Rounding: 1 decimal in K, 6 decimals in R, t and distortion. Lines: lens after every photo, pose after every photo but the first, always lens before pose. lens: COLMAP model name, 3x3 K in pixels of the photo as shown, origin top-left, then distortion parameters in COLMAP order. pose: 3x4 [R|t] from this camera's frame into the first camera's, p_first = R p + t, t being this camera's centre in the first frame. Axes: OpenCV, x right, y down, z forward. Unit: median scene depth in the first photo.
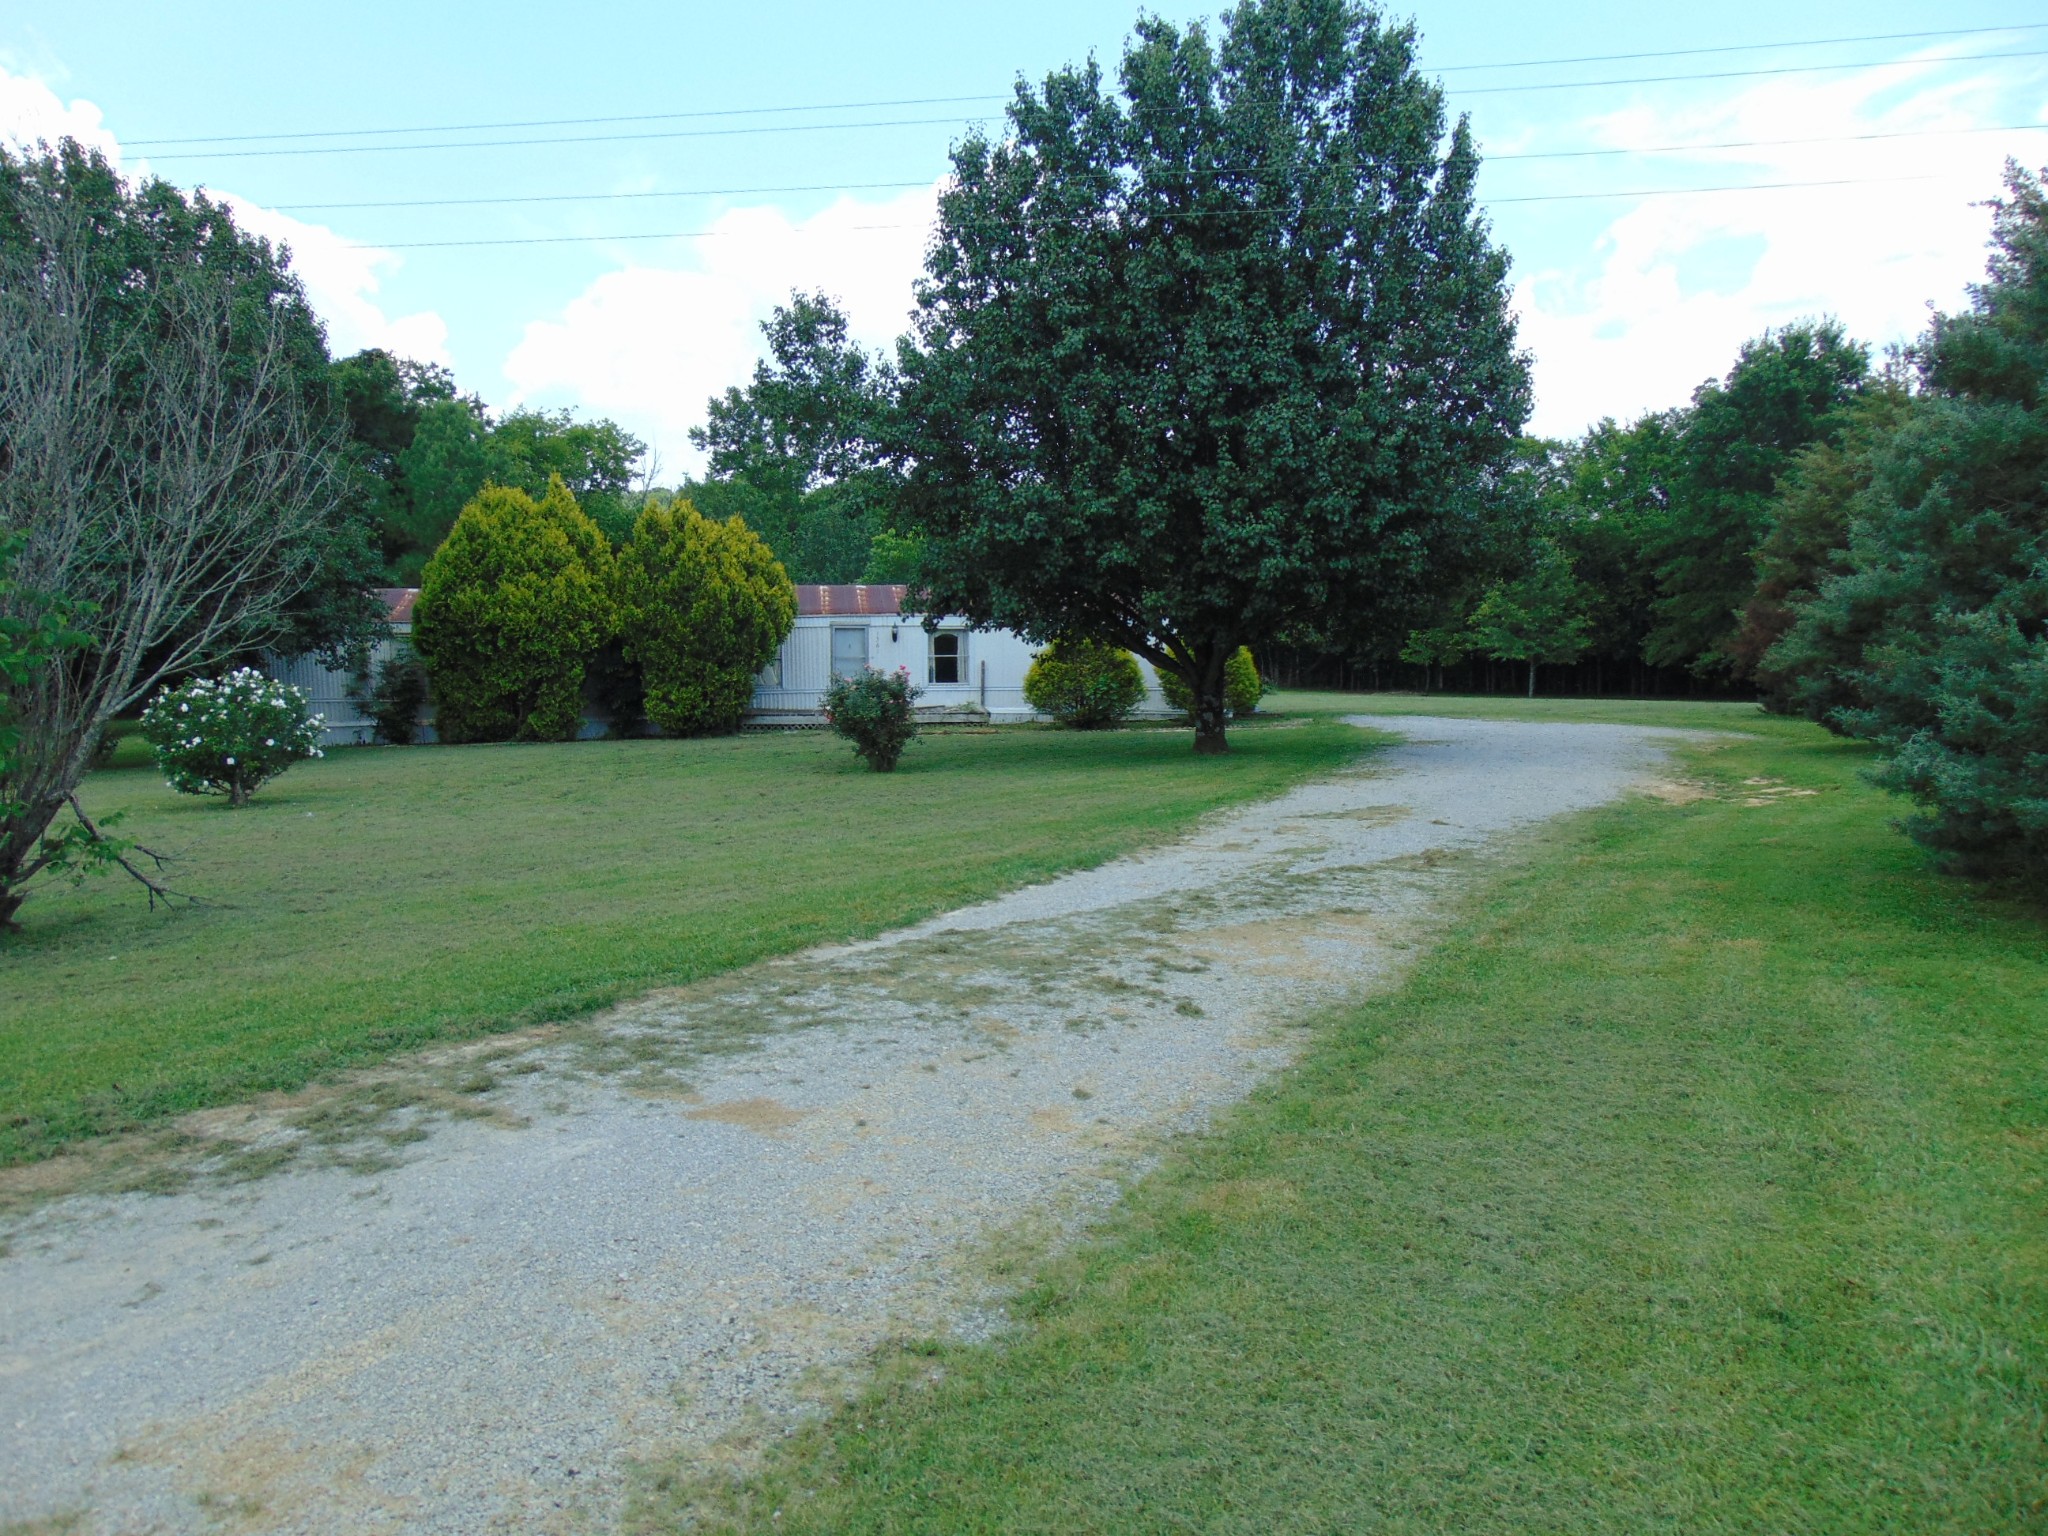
lens RADIAL K [[1541.2, 0, 1018.0], [0, 1541.2, 762.1], [0, 0, 1]] dist [-0.027439, 0.063897]
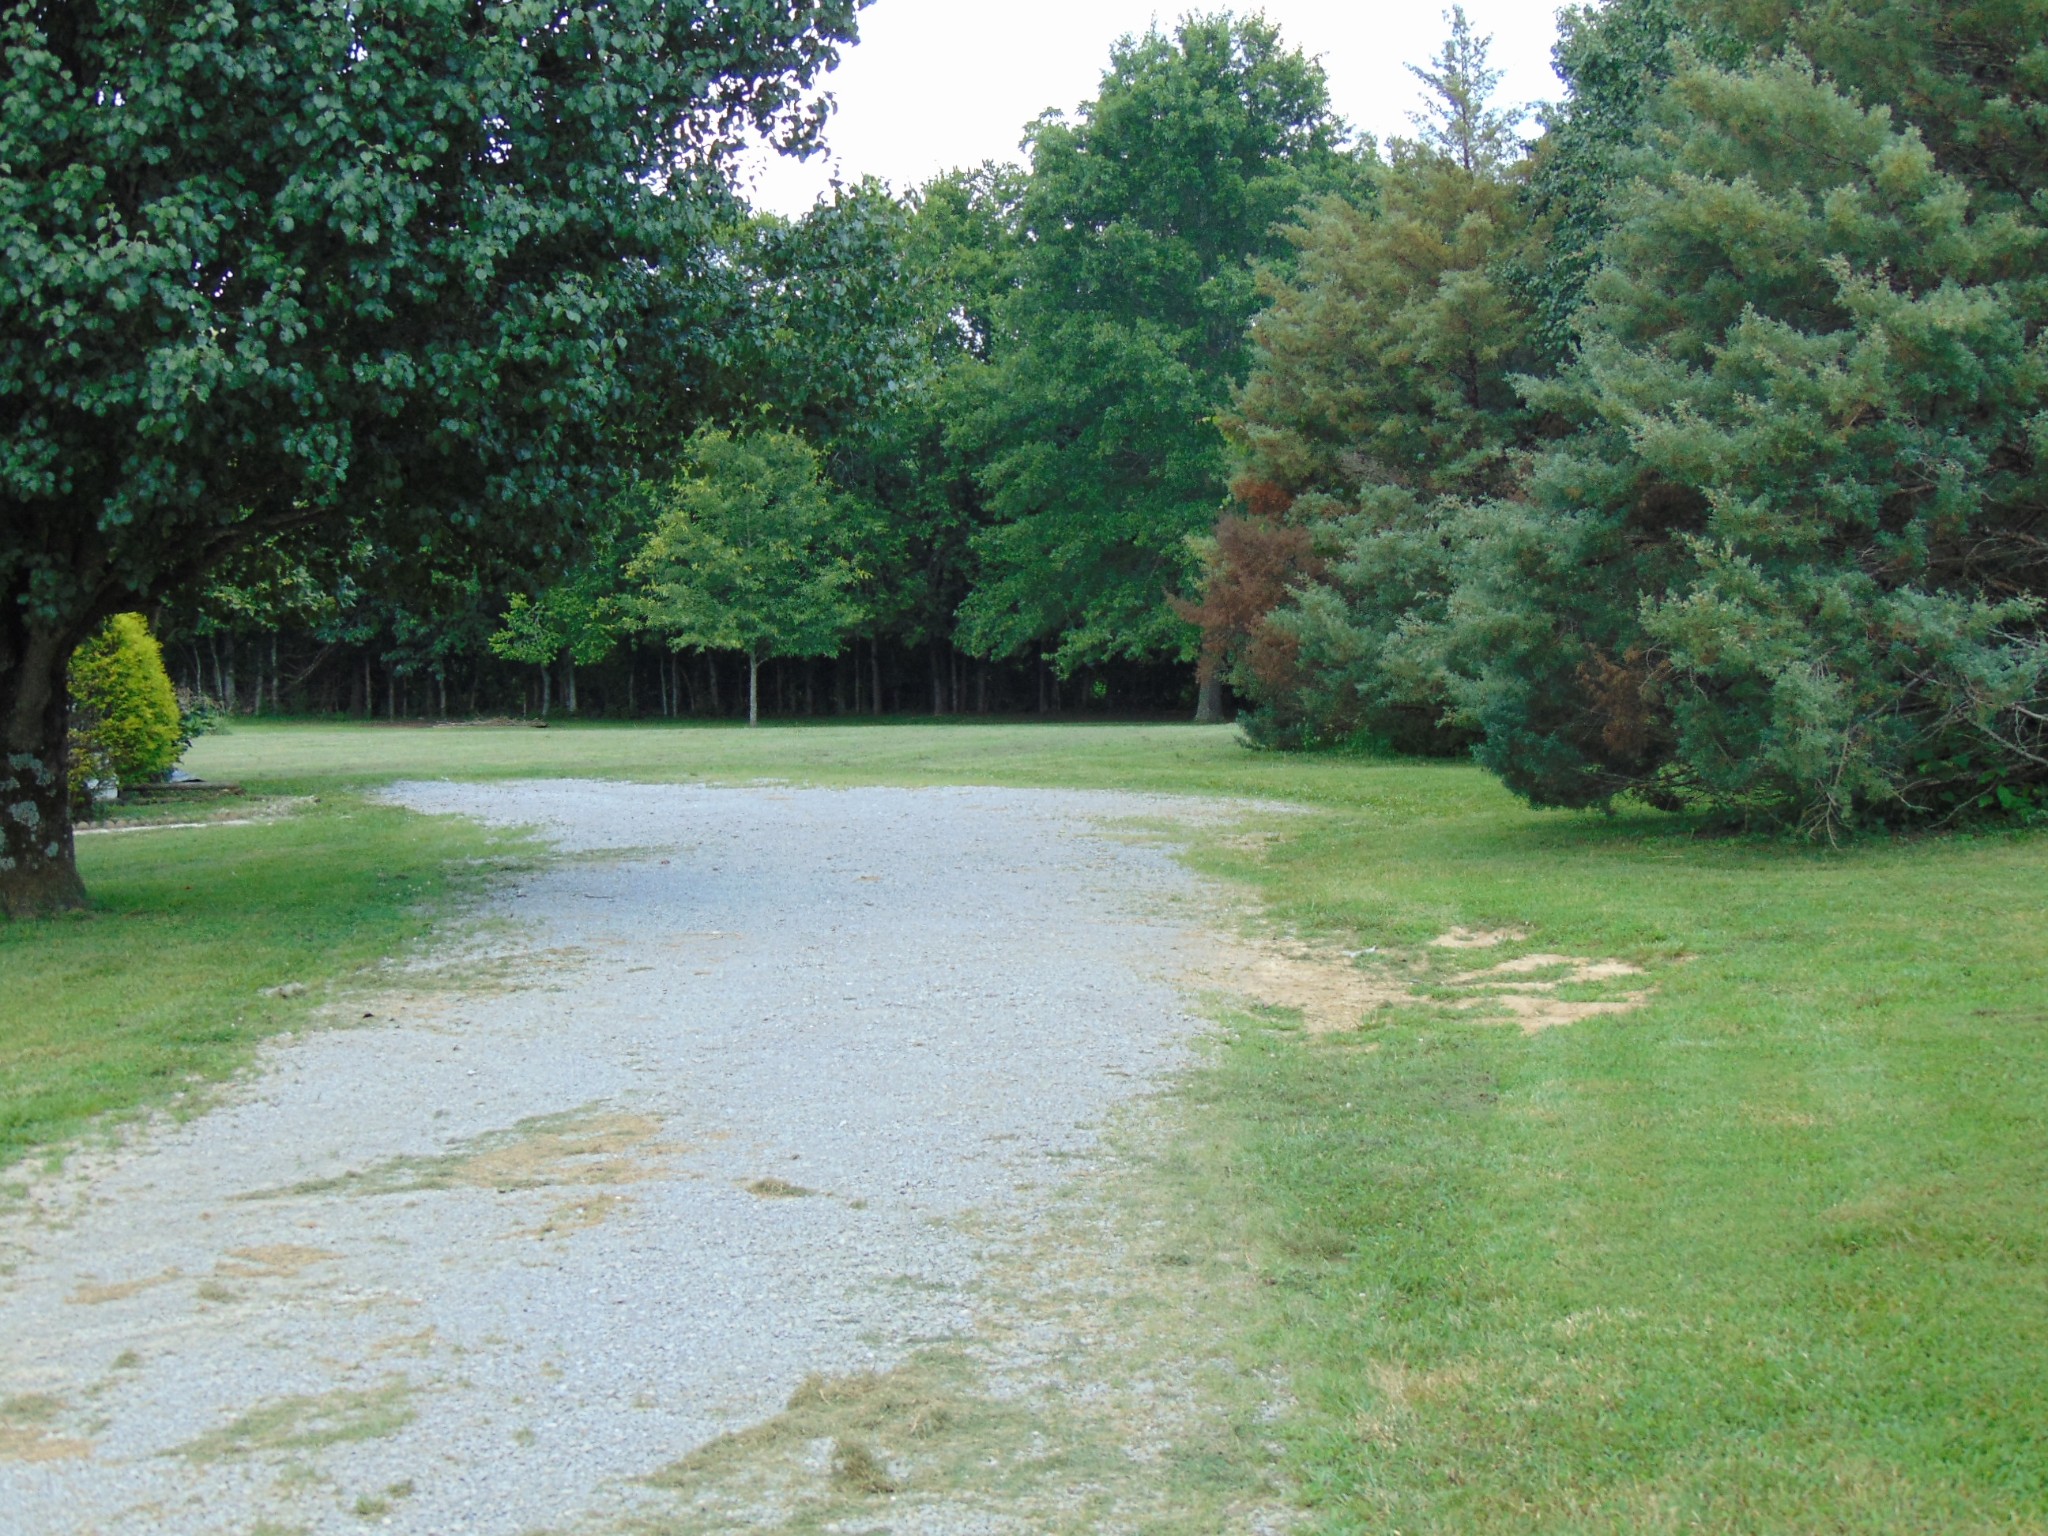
lens RADIAL K [[2985.5, 0, 962.1], [0, 2985.5, 771.5], [0, 0, 1]] dist [0.018589, -0.067570]
pose [[0.919048, -0.030884, 0.392934, 0.060161], [0.041999, 0.998923, -0.019719, -0.019264], [-0.391902, 0.034625, 0.919355, 0.326149]]
